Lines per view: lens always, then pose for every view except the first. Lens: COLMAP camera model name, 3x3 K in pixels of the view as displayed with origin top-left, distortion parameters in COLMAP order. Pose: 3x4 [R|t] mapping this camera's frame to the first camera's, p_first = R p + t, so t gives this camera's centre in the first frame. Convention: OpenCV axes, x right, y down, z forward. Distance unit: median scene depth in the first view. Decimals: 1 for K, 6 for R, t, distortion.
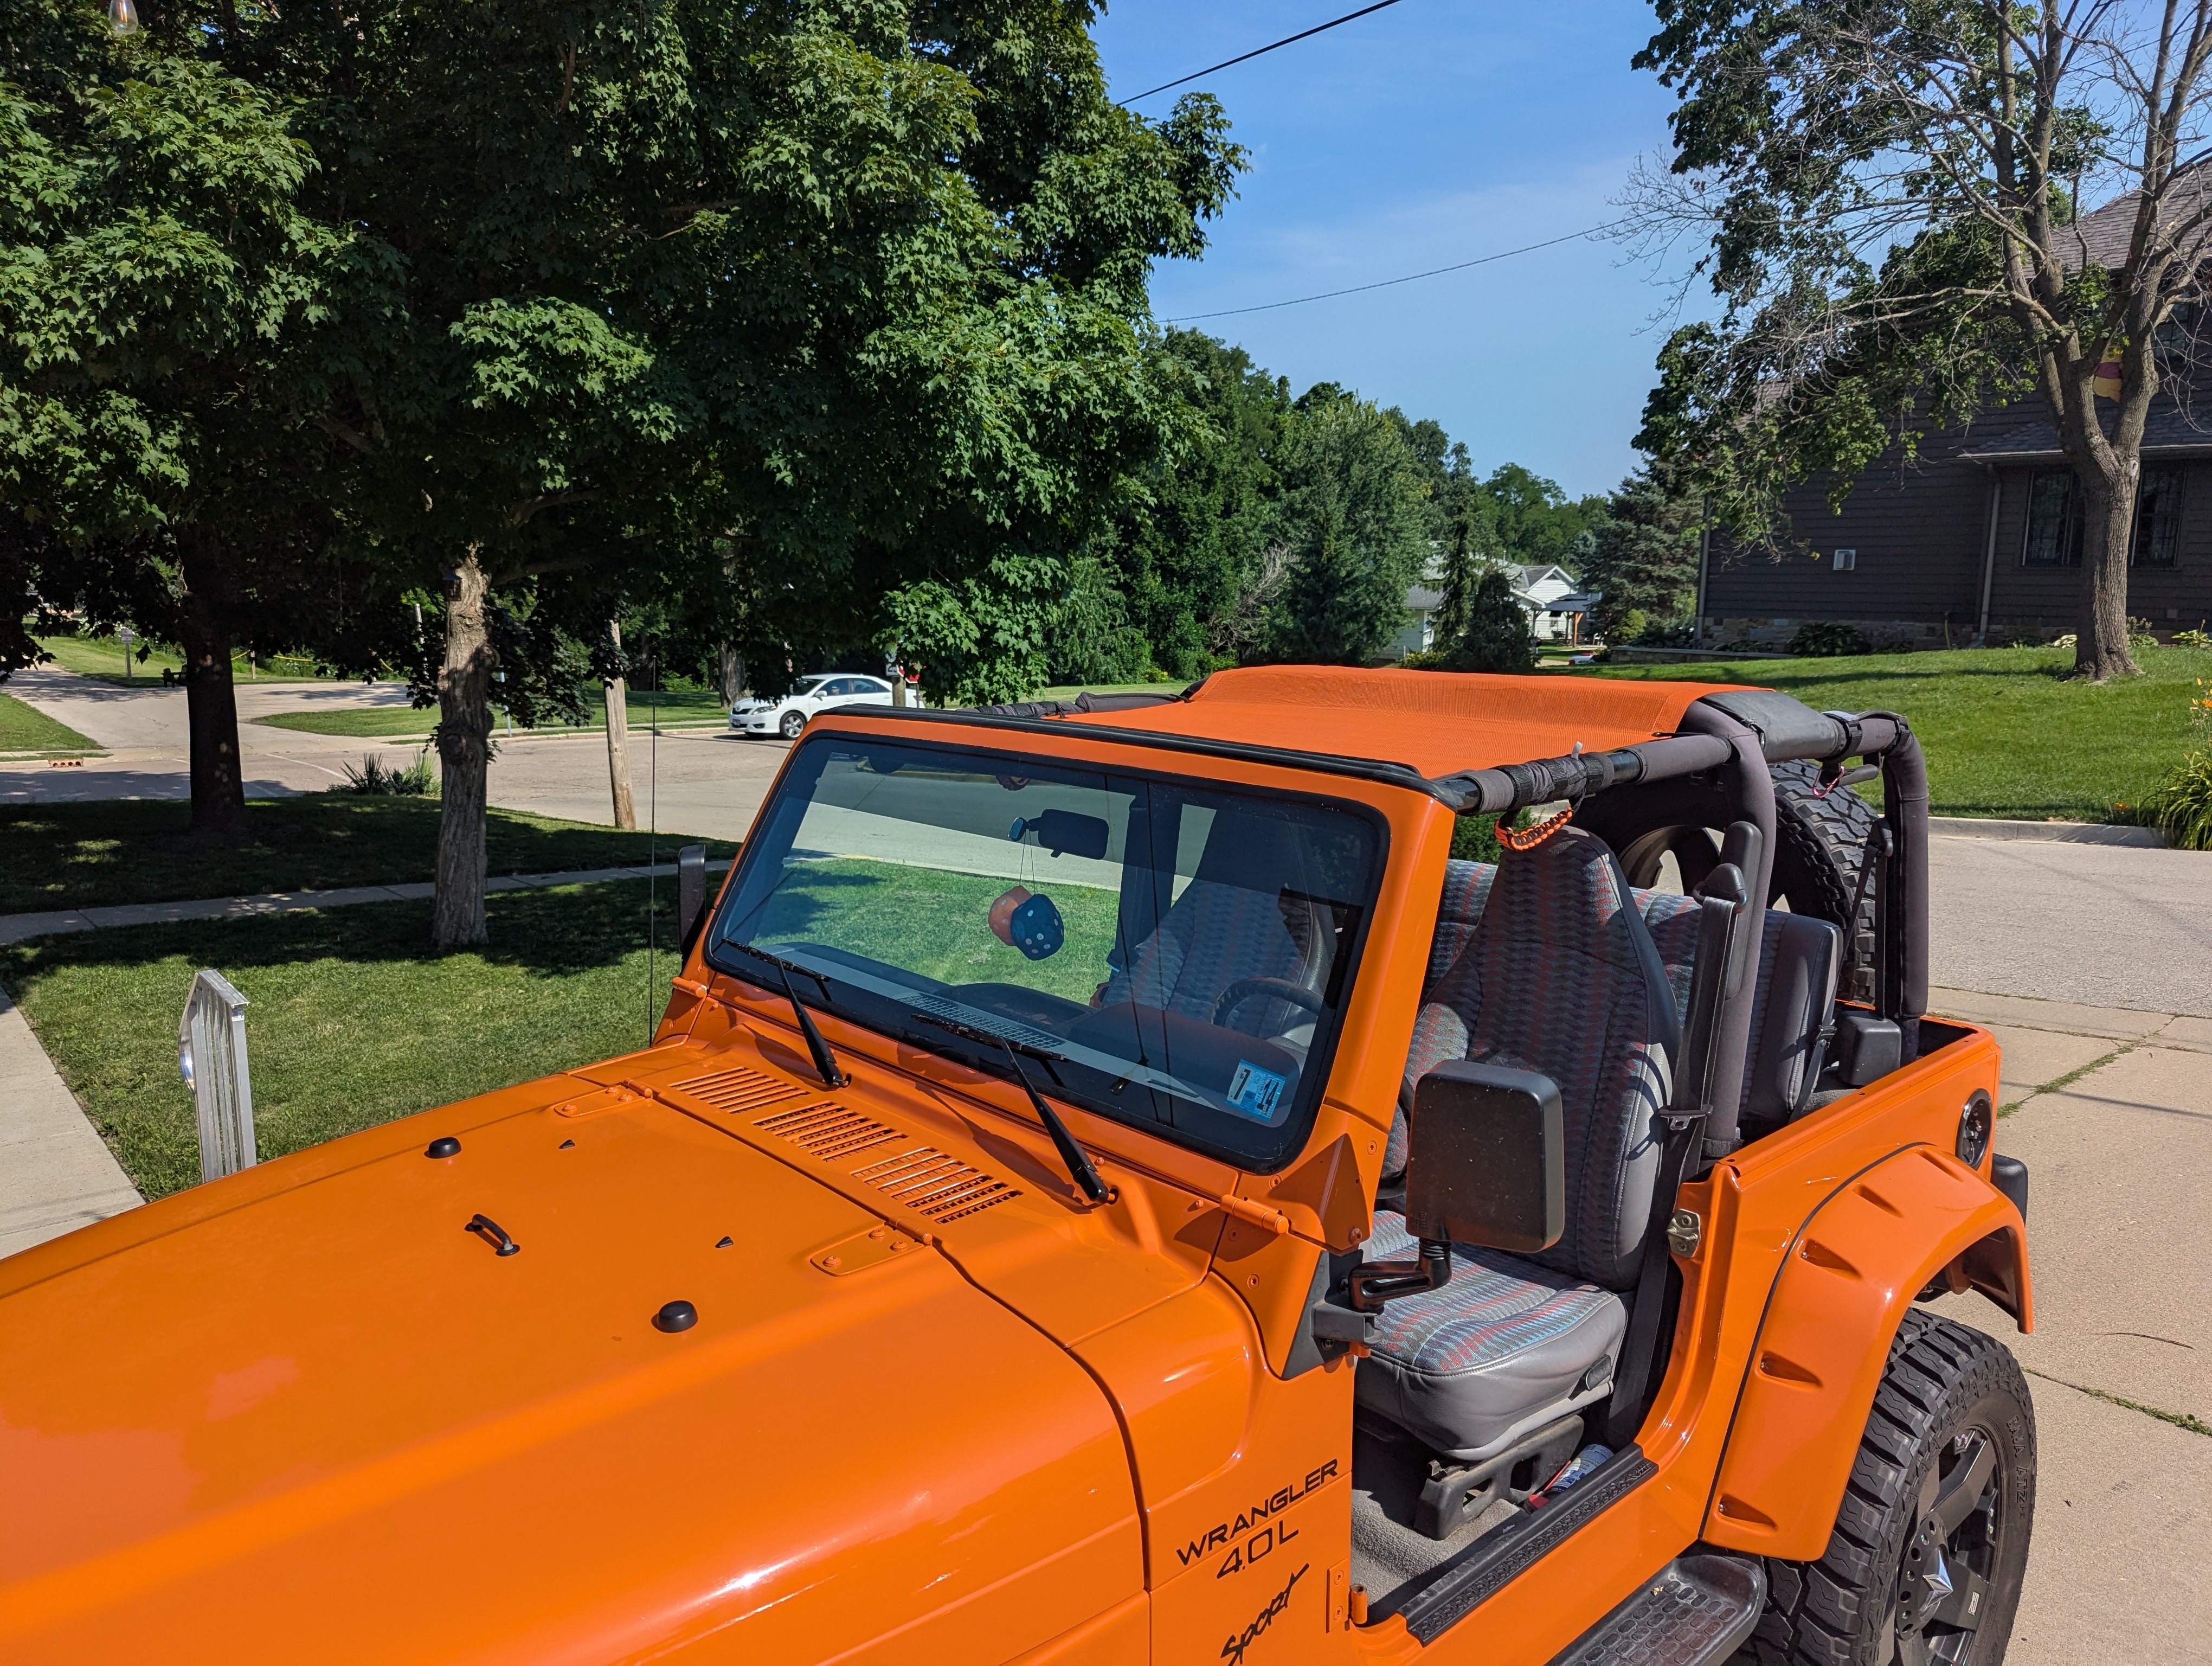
lens RADIAL K [[1551.7, 0, 1110.5], [0, 1551.7, 808.4], [0, 0, 1]] dist [0.024750, -0.006539]
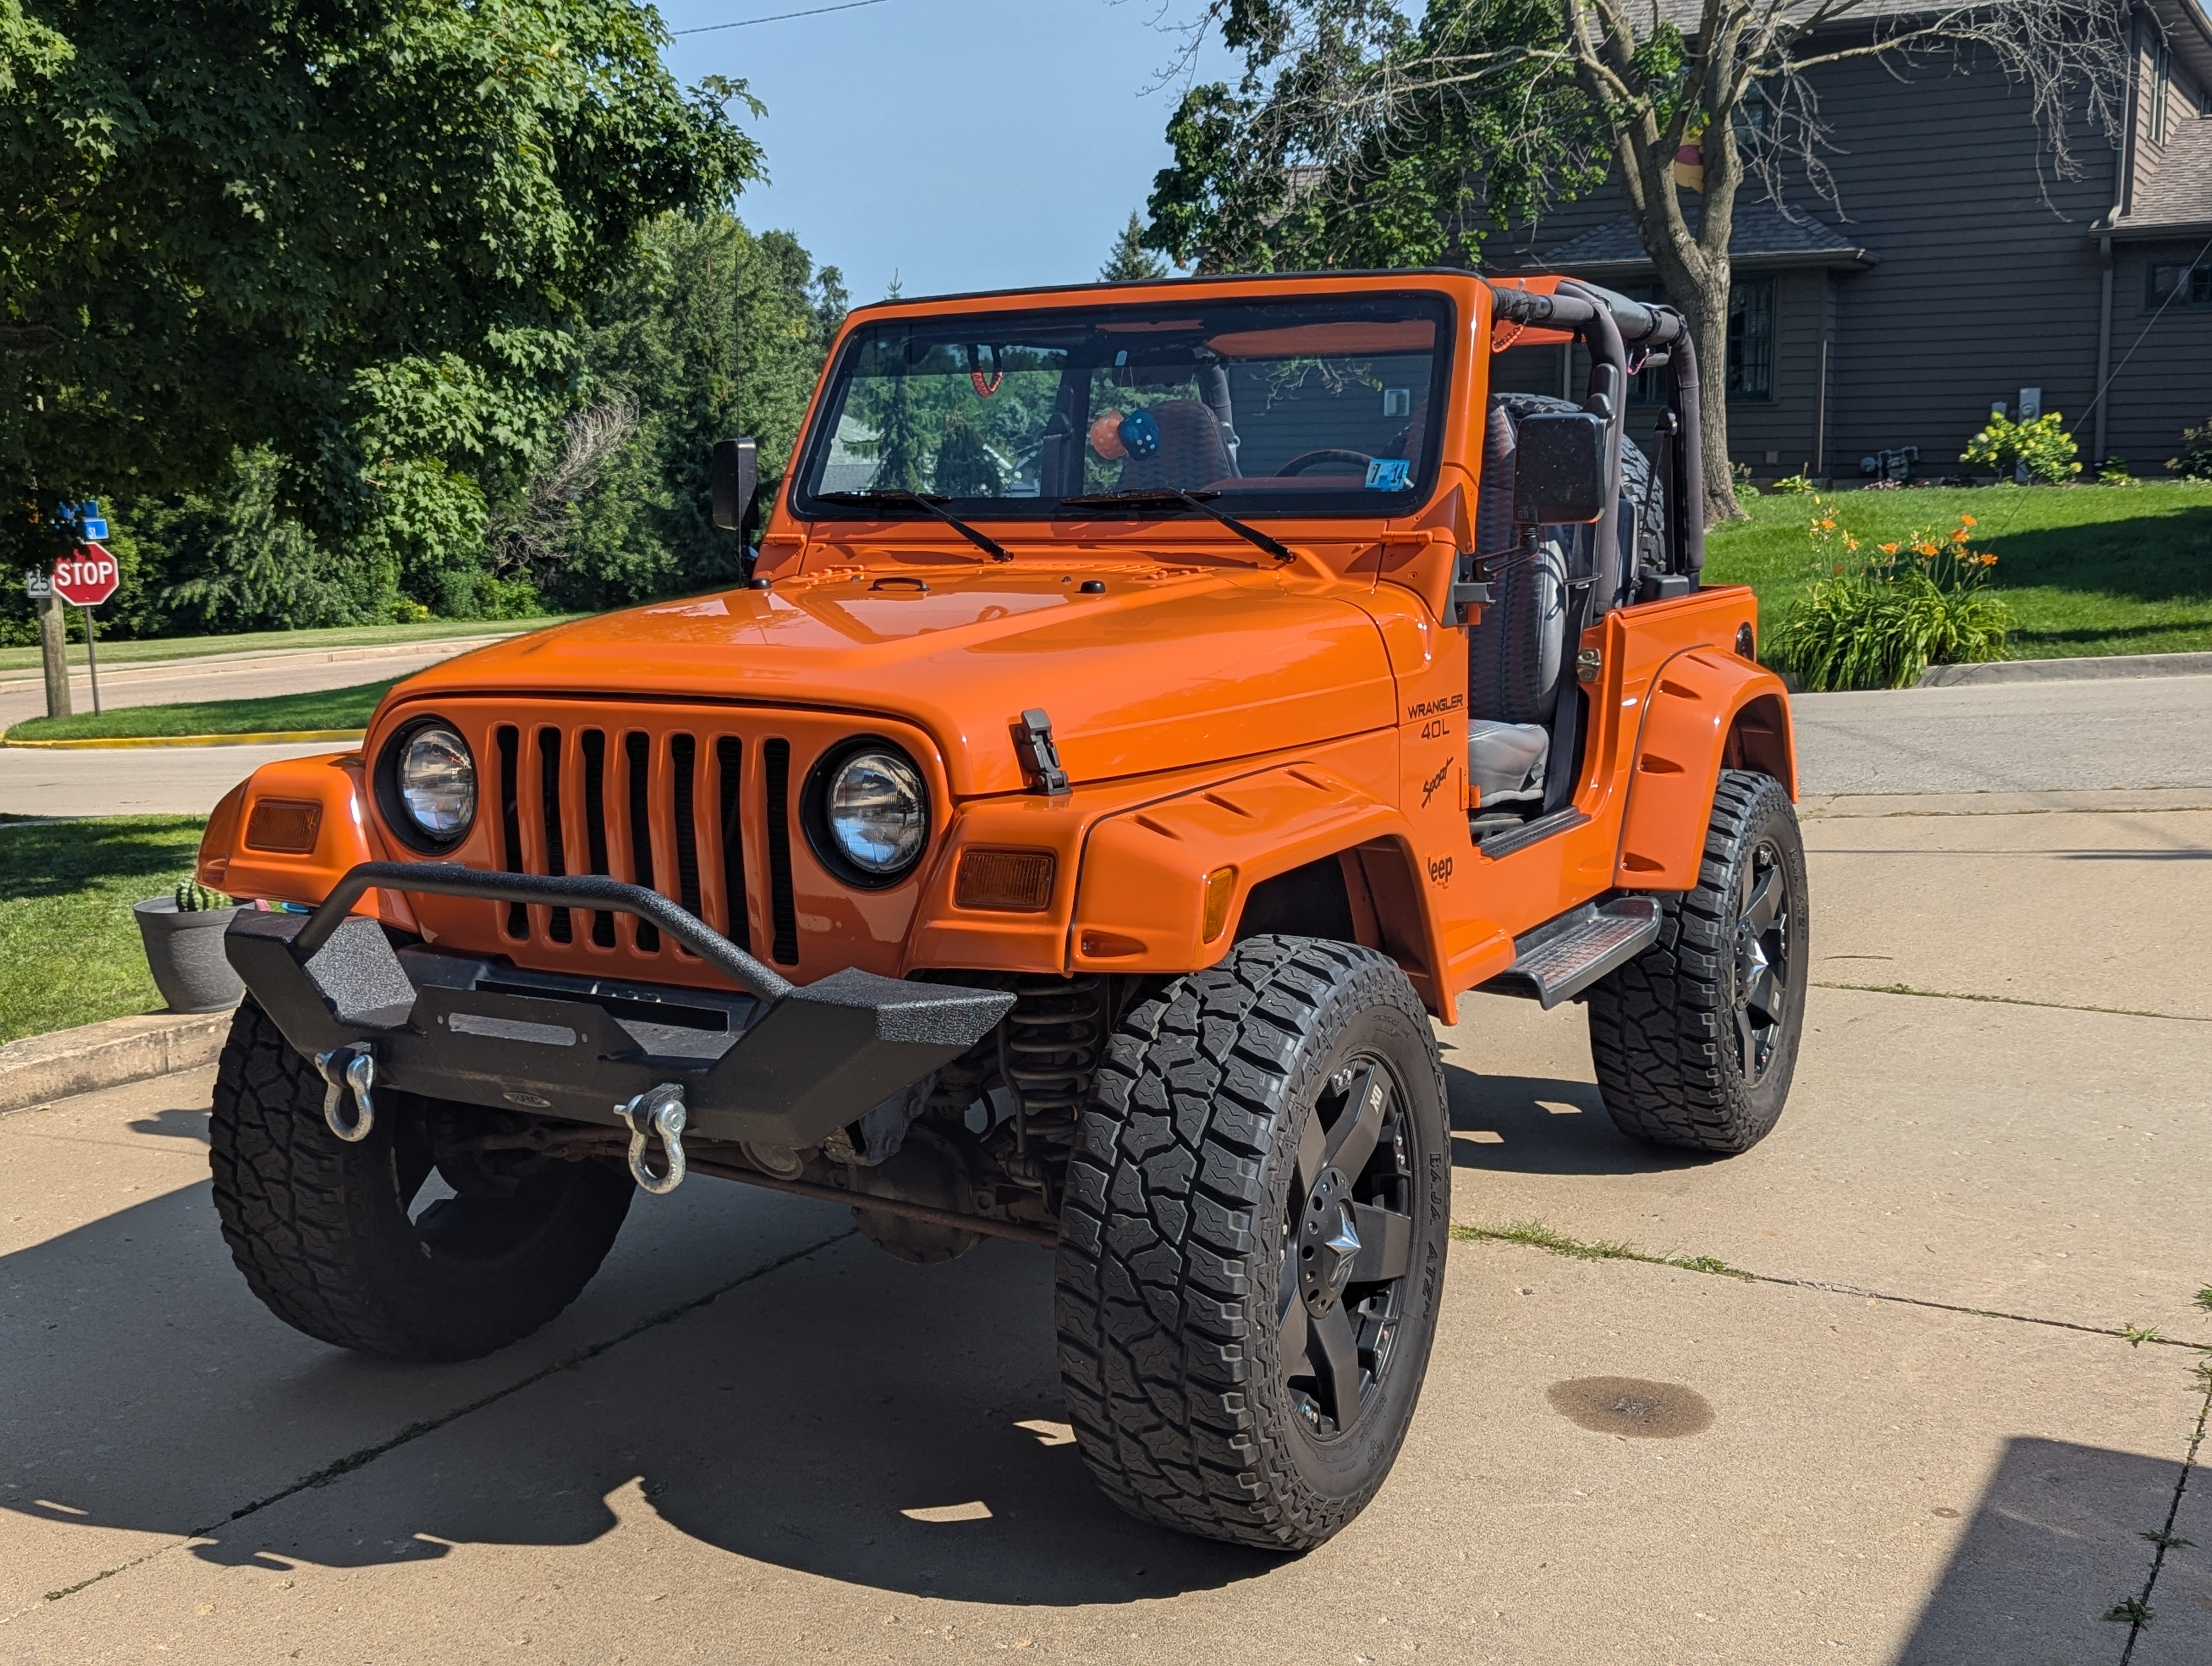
lens RADIAL K [[2431.6, 0, 1045.4], [0, 2431.6, 767.3], [0, 0, 1]] dist [0.117150, -0.352026]
pose [[0.951030, -0.053750, 0.304389, -0.199155], [0.063569, 0.997725, -0.022434, 0.103377], [-0.302491, 0.040685, 0.952283, -0.237719]]
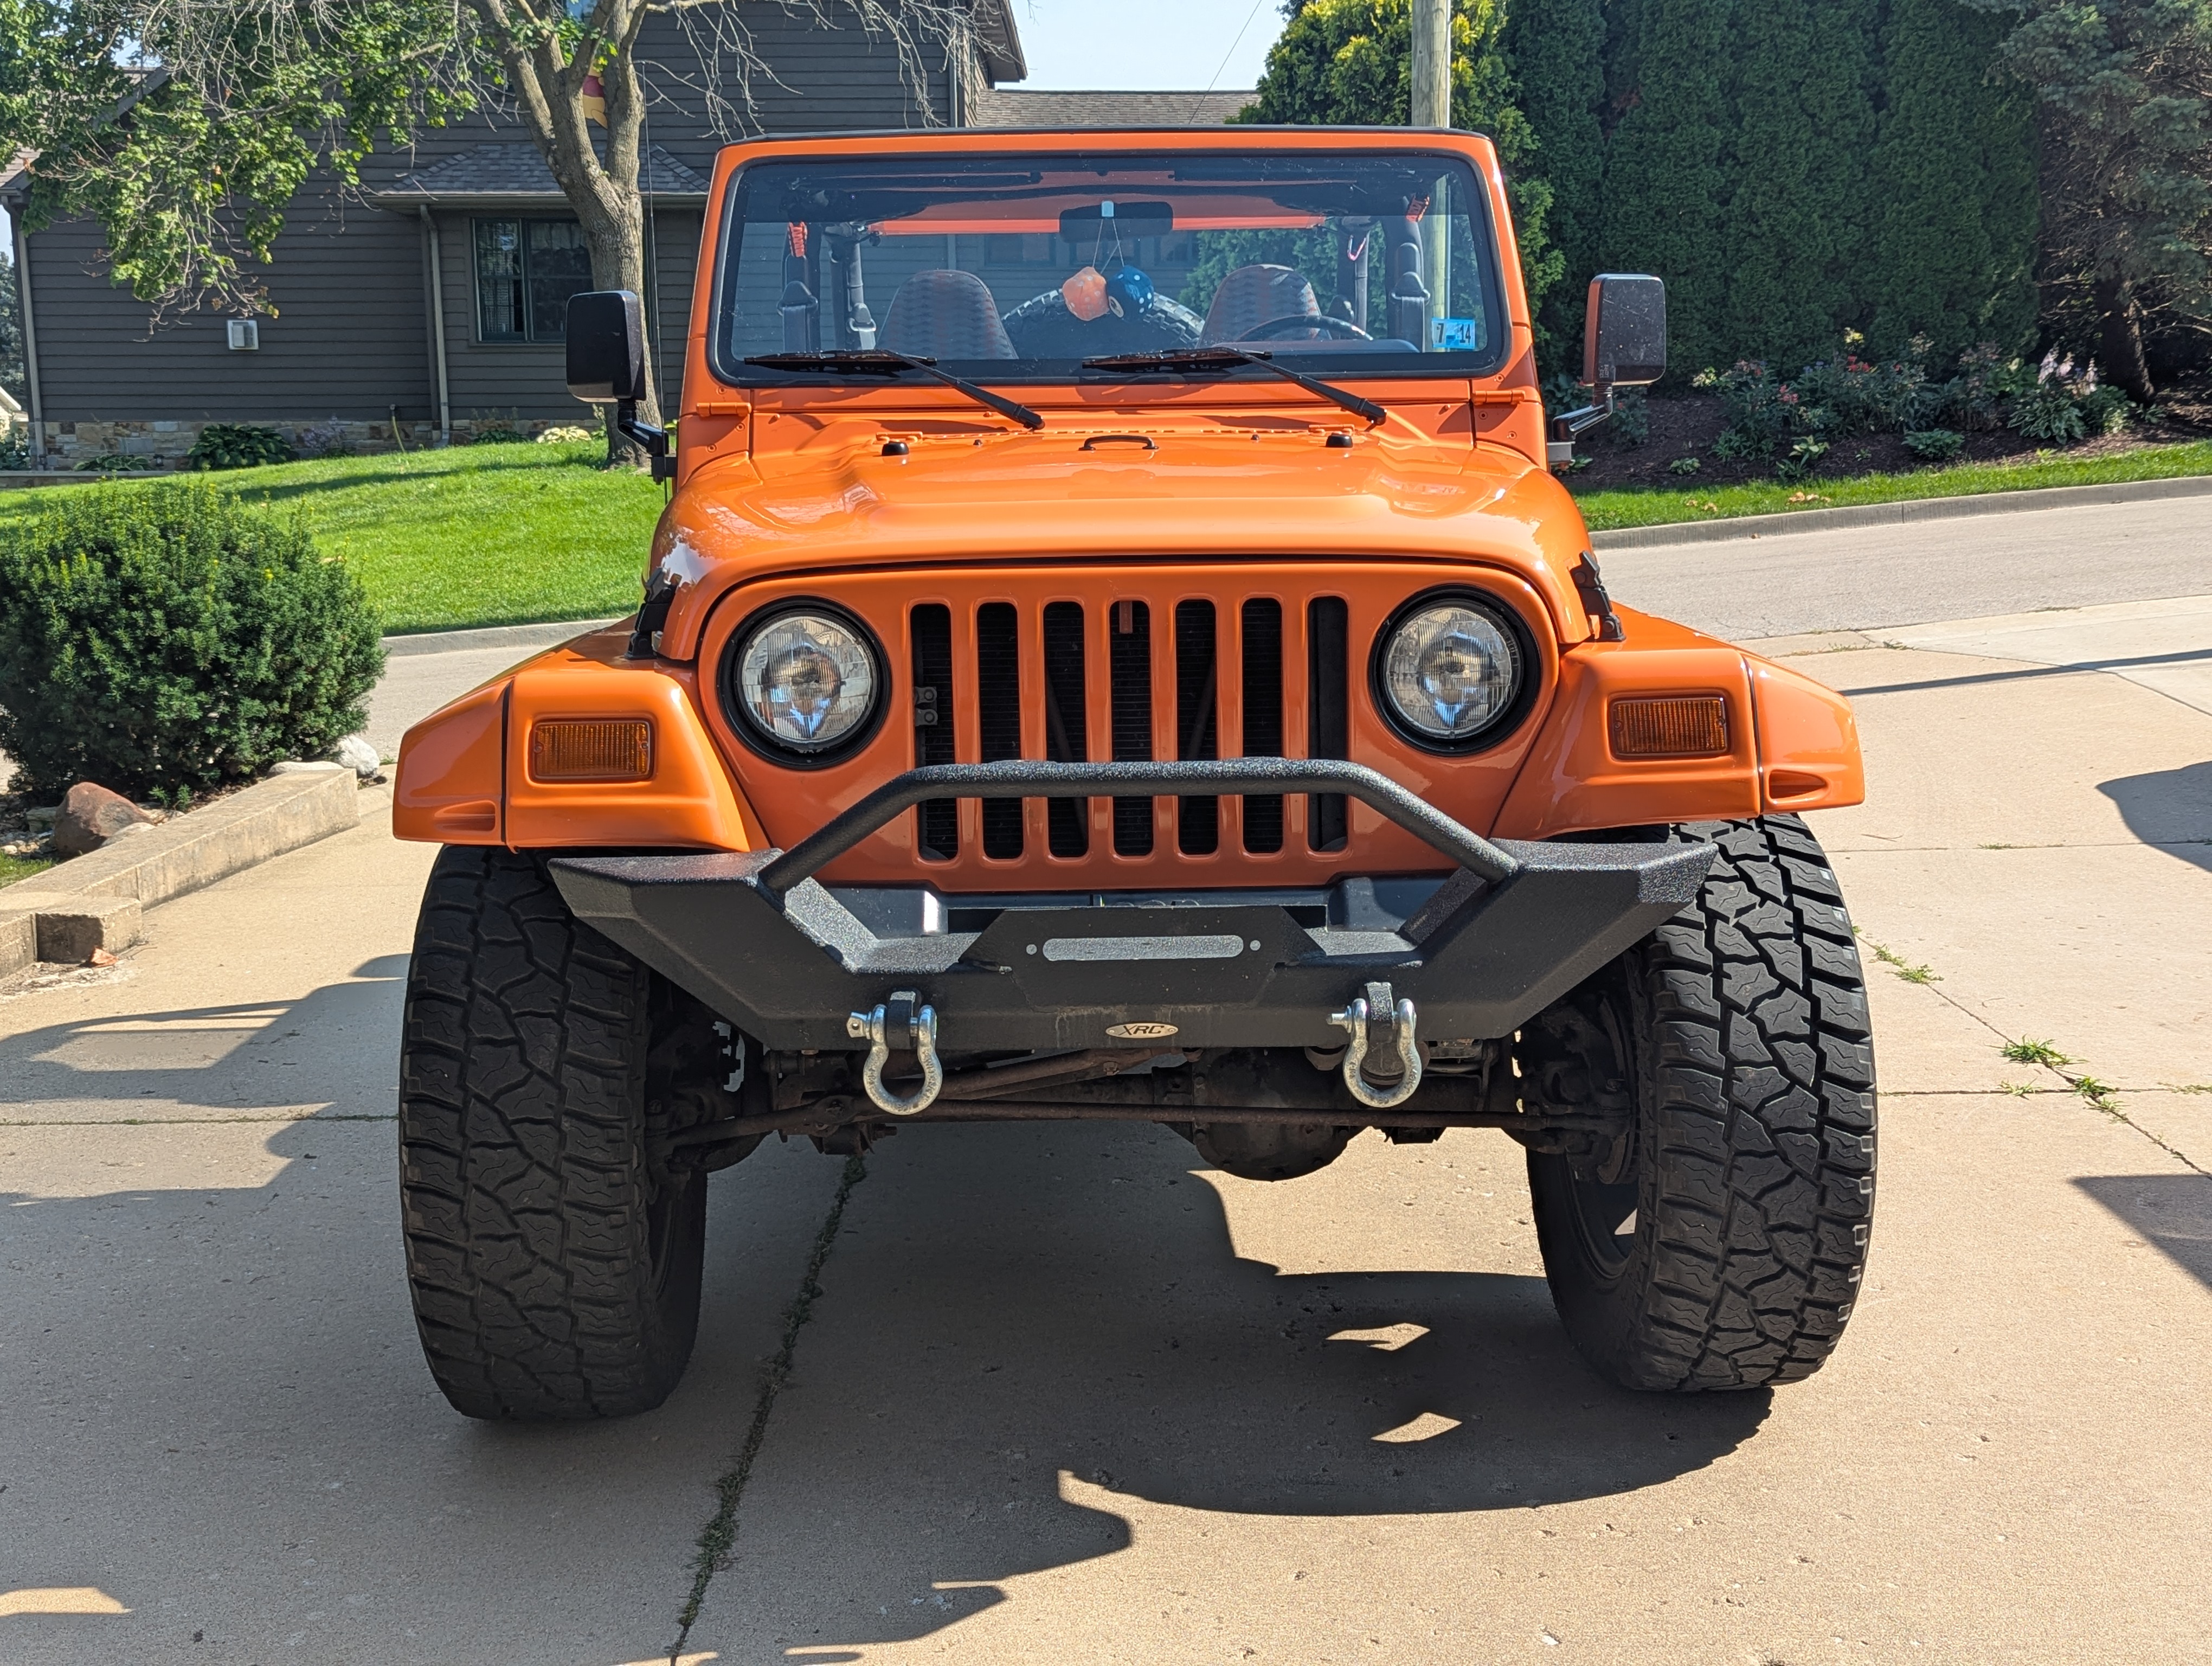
lens RADIAL K [[2468.3, 0, 1104.9], [0, 2468.3, 805.2], [0, 0, 1]] dist [0.072157, -0.110182]
pose [[0.654462, -0.130423, 0.744762, -0.404326], [0.127578, 0.989936, 0.061248, 0.091345], [-0.745254, 0.054931, 0.664514, -0.062834]]
